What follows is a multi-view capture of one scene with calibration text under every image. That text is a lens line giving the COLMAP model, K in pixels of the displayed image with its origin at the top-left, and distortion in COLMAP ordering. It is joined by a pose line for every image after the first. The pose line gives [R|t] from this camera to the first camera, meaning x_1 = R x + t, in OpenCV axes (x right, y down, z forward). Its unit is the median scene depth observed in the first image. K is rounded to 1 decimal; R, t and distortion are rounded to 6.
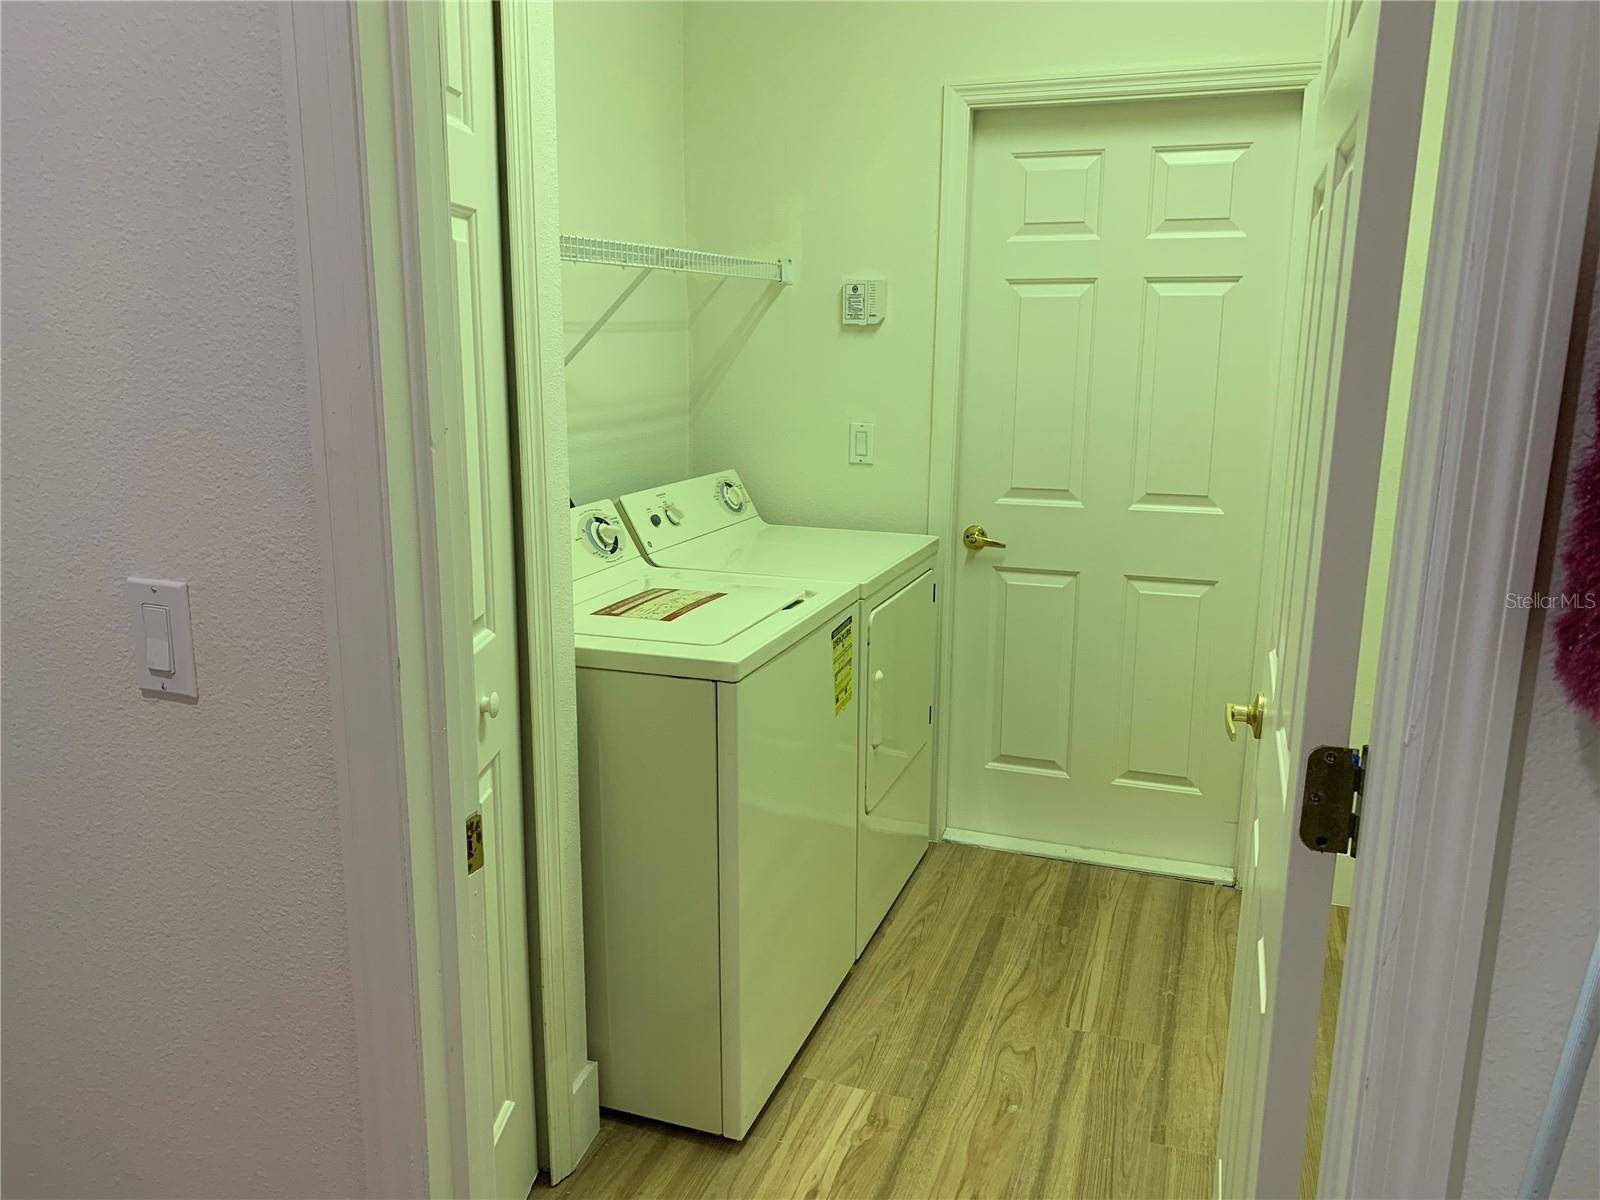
lens RADIAL K [[1223.9, 0, 786.7], [0, 1223.9, 605.4], [0, 0, 1]] dist [0.031576, -0.044436]
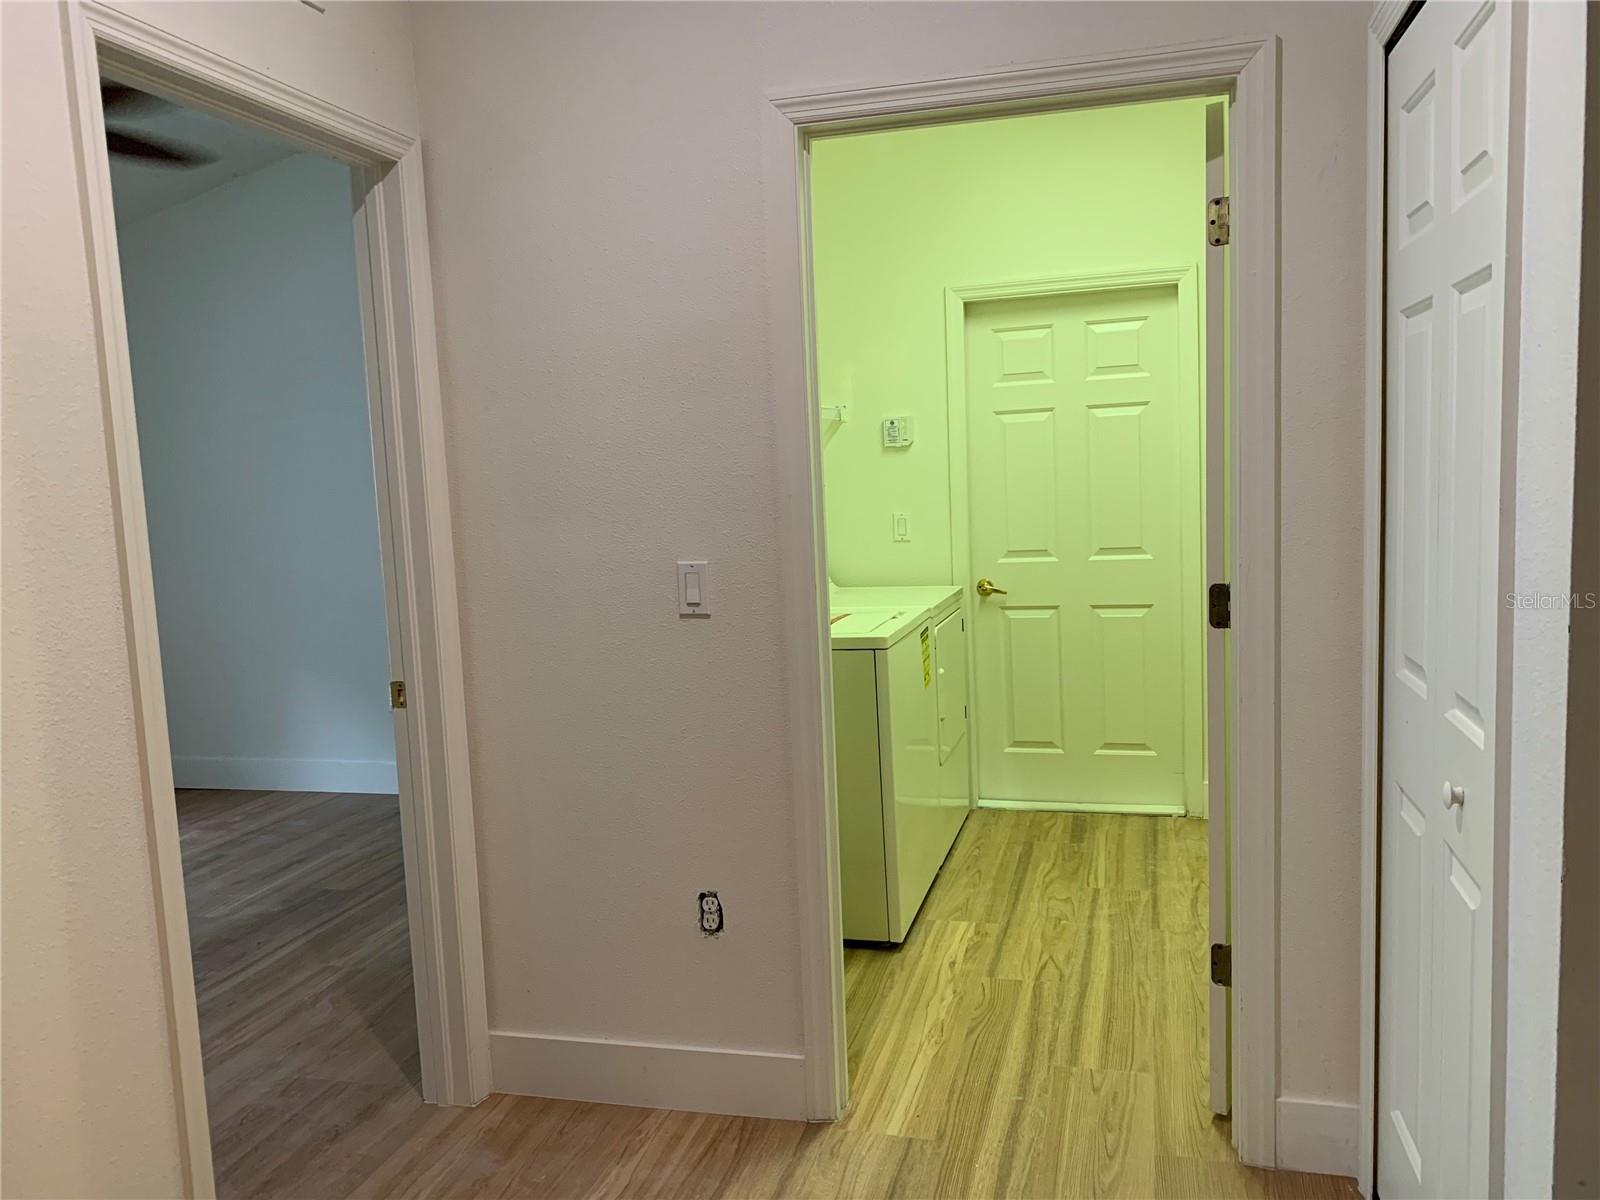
lens RADIAL K [[1223.9, 0, 783.7], [0, 1223.9, 611.3], [0, 0, 1]] dist [0.031576, -0.044436]
pose [[0.996202, -0.061518, 0.061613, -0.188227], [0.067822, 0.992041, -0.106090, 0.119441], [-0.054596, 0.109865, 0.992446, -0.448977]]
